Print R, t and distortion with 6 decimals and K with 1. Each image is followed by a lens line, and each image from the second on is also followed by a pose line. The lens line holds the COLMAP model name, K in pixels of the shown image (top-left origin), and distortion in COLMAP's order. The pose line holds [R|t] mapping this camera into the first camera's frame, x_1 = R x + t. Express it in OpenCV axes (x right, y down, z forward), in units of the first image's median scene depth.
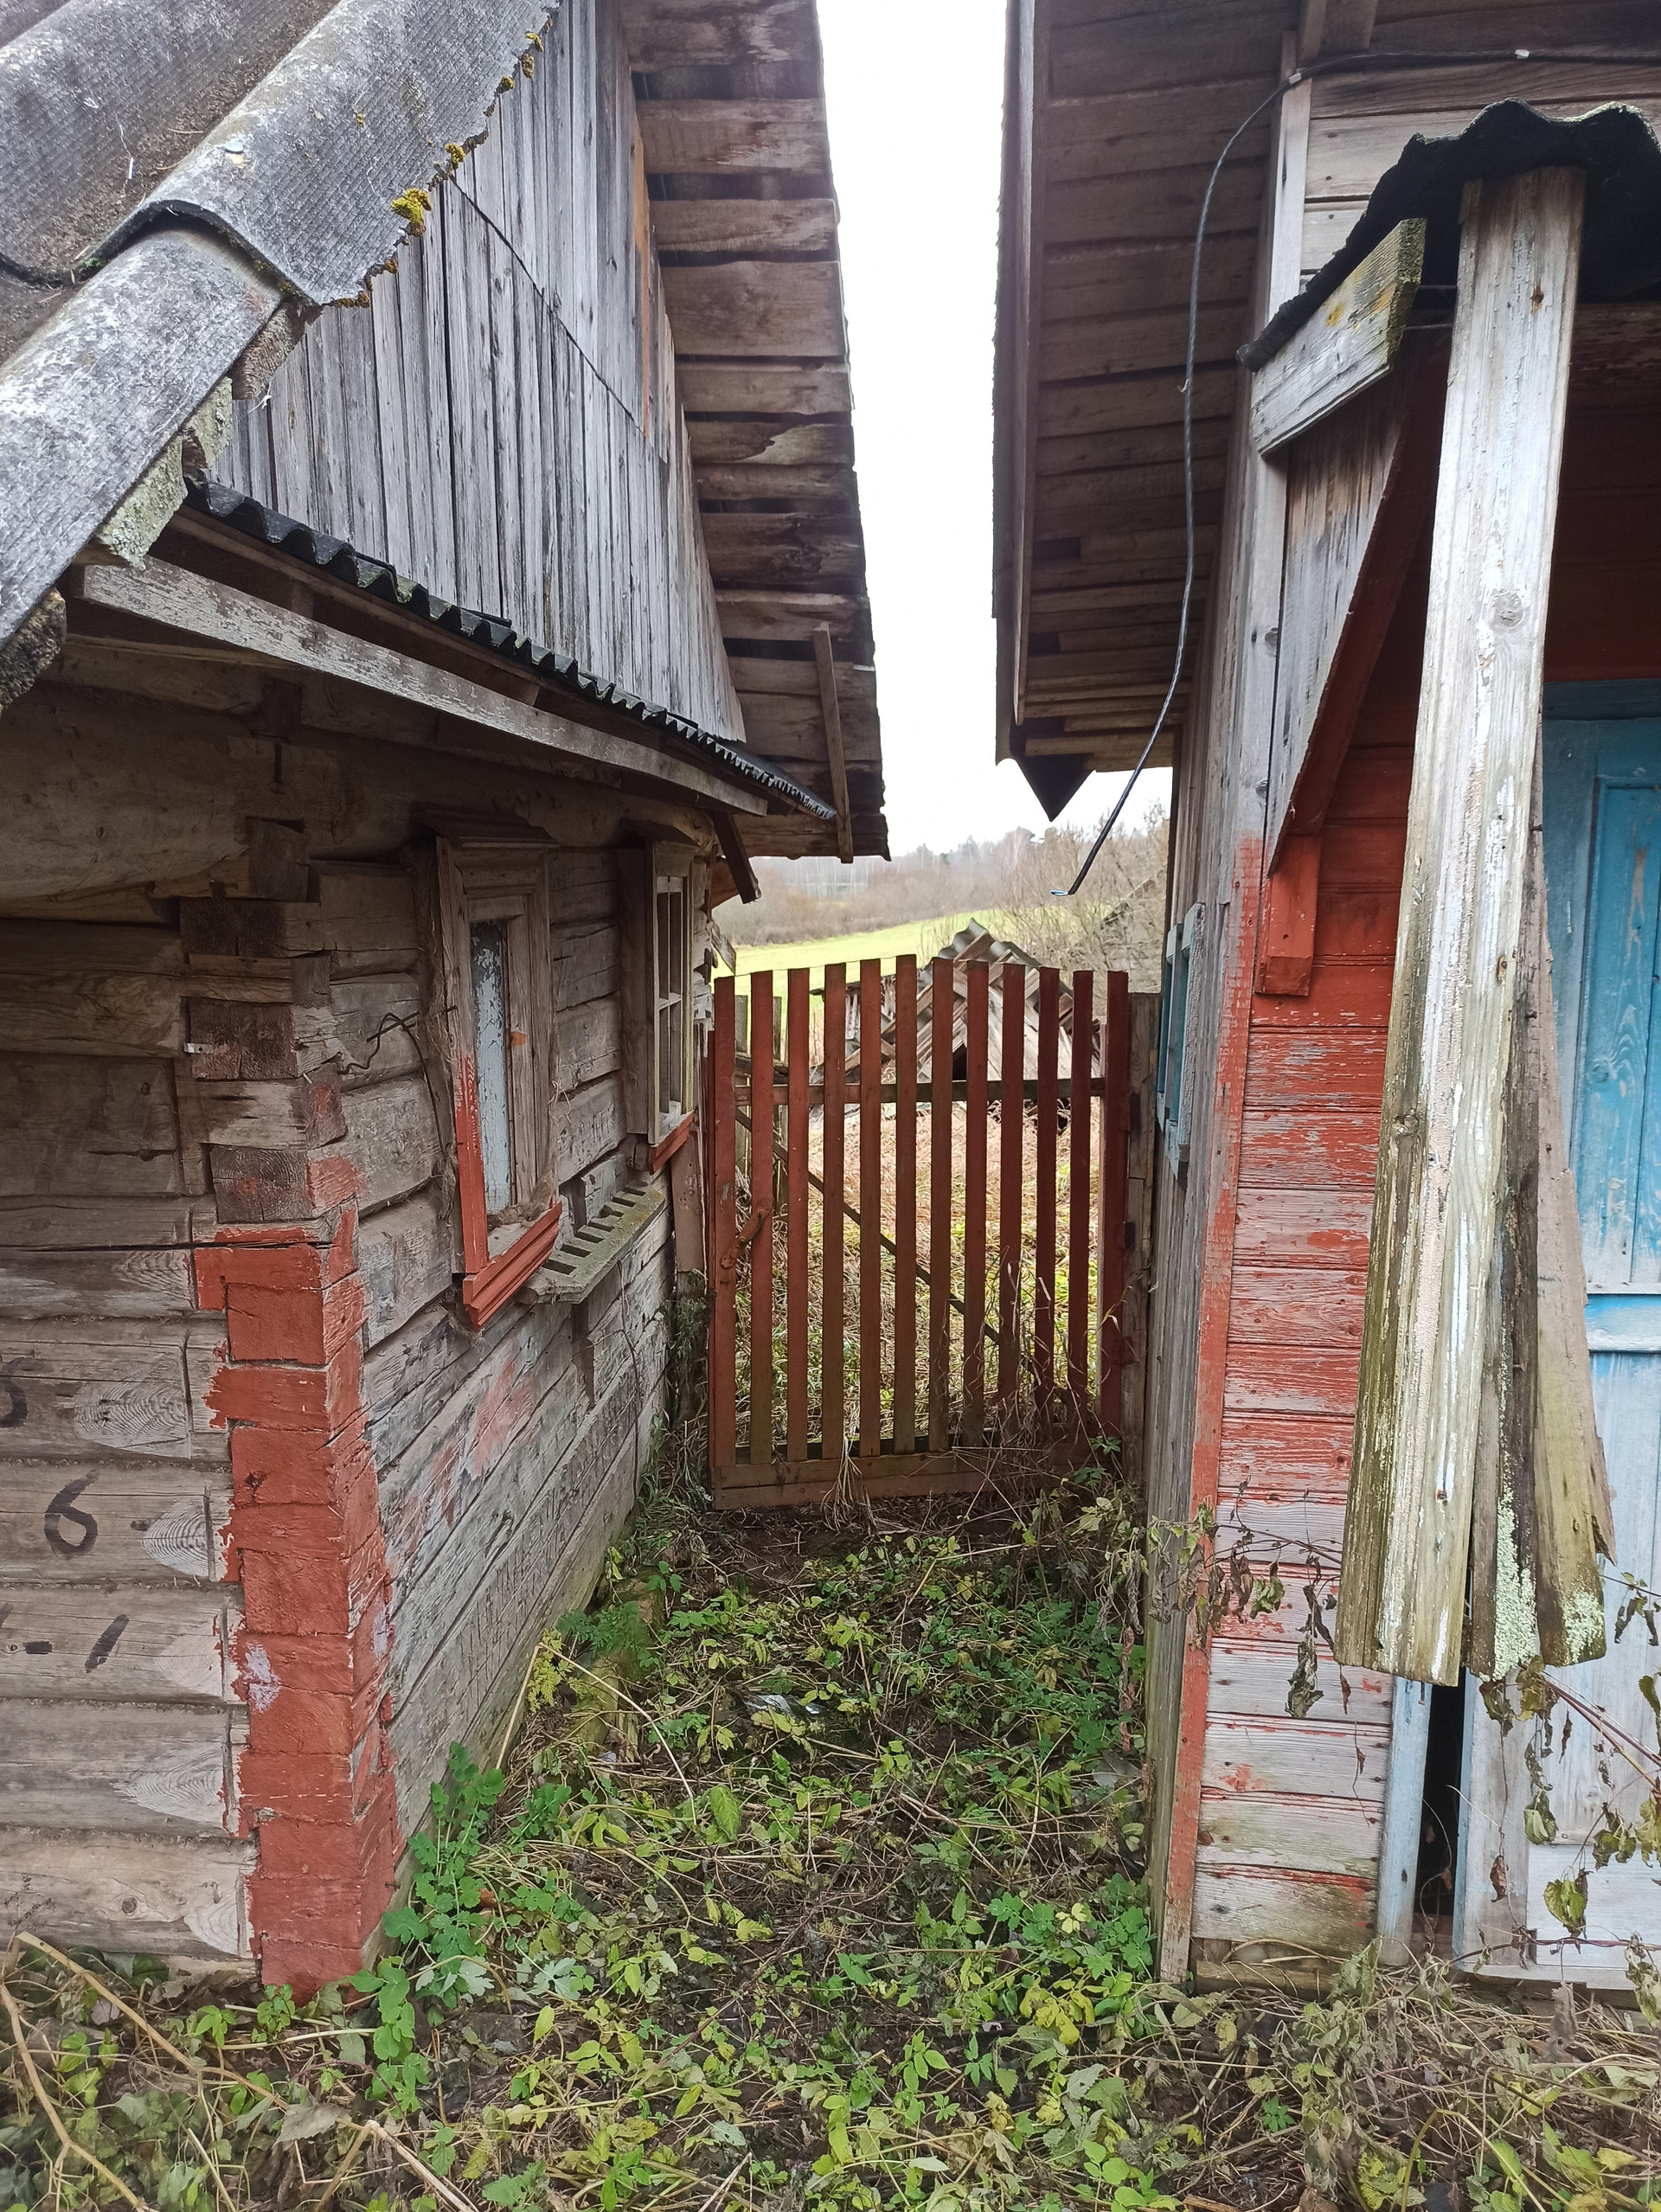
lens RADIAL K [[1627.4, 0, 830.5], [0, 1627.4, 1106.0], [0, 0, 1]] dist [0.073935, -0.067938]
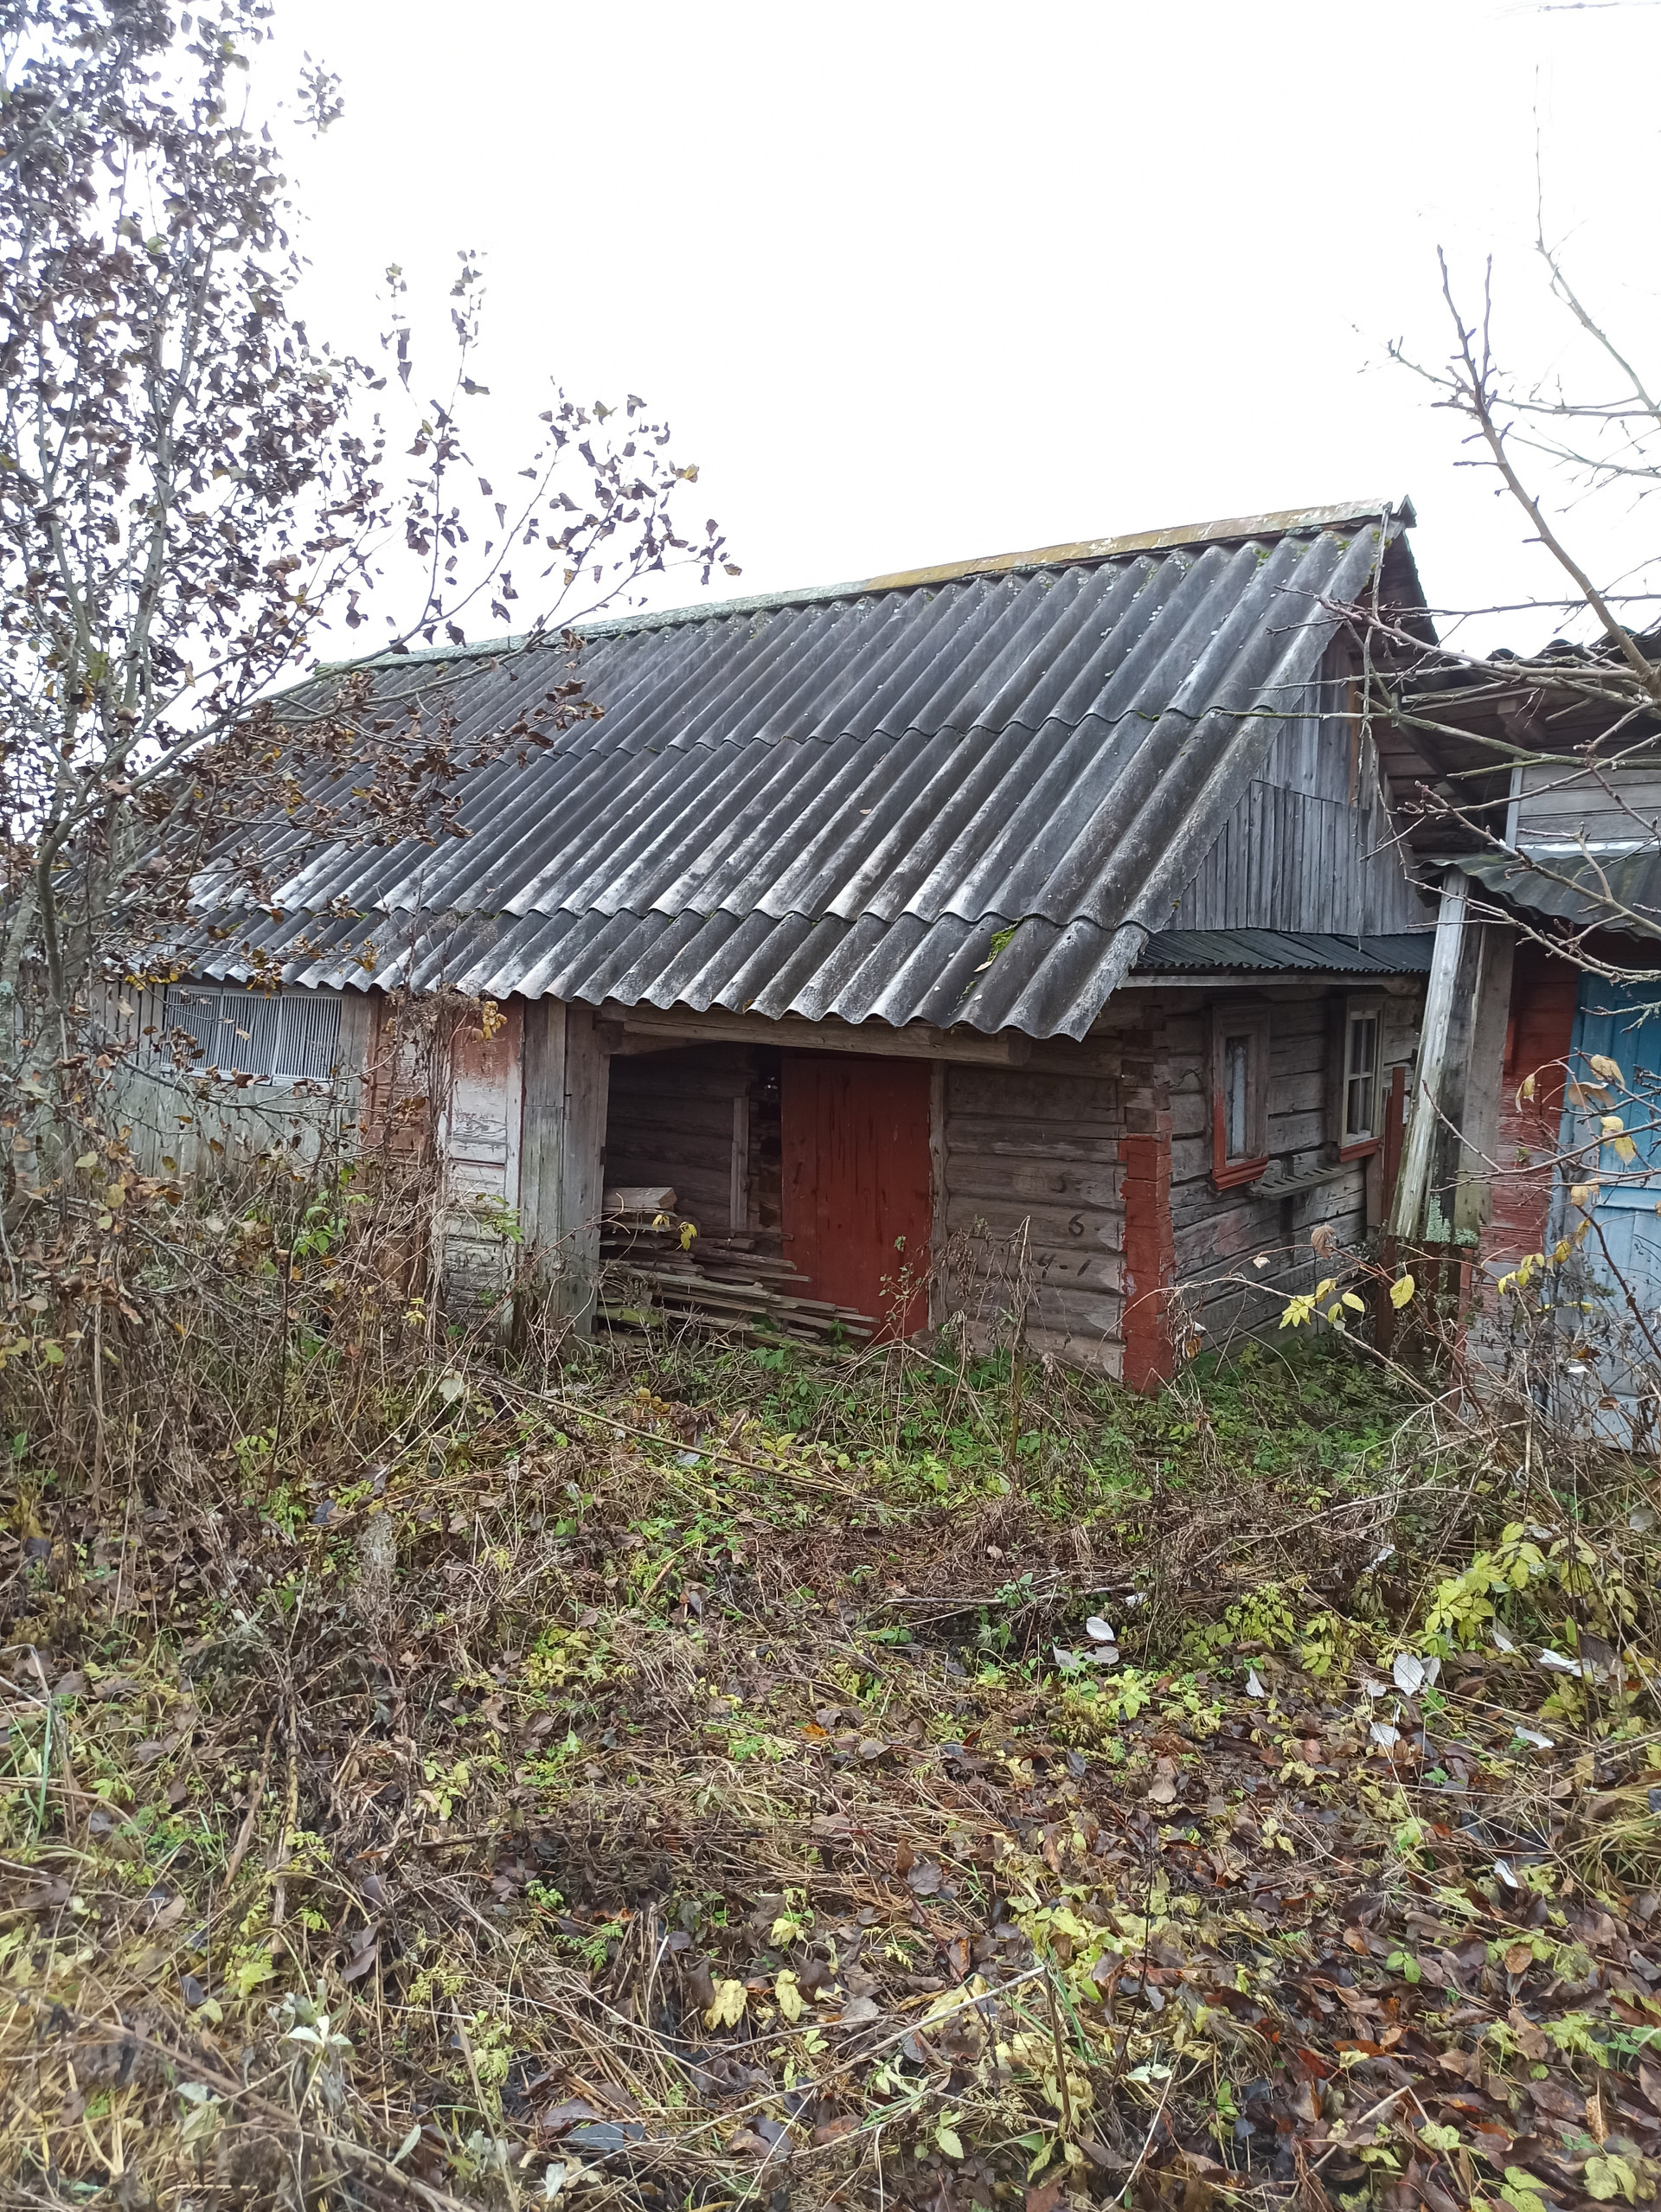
lens RADIAL K [[1627.4, 0, 830.5], [0, 1627.4, 1106.0], [0, 0, 1]] dist [0.073935, -0.067938]
pose [[0.852192, 0.047989, -0.521024, 0.142758], [-0.075935, 0.996586, -0.032408, 0.030968], [0.517690, 0.067181, 0.852927, -0.363993]]
